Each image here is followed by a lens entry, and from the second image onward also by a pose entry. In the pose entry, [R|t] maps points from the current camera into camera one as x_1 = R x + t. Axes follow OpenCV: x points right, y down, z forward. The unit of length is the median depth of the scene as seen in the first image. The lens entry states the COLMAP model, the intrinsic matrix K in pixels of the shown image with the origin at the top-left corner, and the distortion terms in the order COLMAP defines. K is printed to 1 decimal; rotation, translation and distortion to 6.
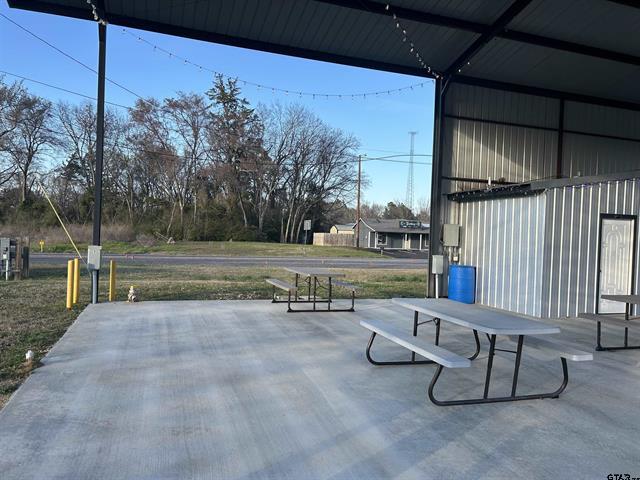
lens RADIAL K [[489.2, 0, 320.0], [0, 489.2, 240.0], [0, 0, 1]] dist [0.026012, -0.006519]
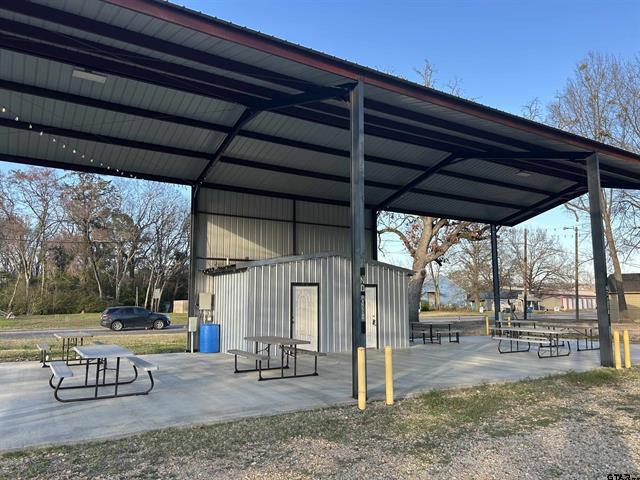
lens RADIAL K [[489.2, 0, 320.0], [0, 489.2, 240.0], [0, 0, 1]] dist [0.026012, -0.006519]
pose [[0.972532, -0.011187, 0.232500, 0.242568], [0.041454, 0.991201, -0.125708, 0.005148], [-0.229048, 0.131893, 0.964438, -0.334271]]
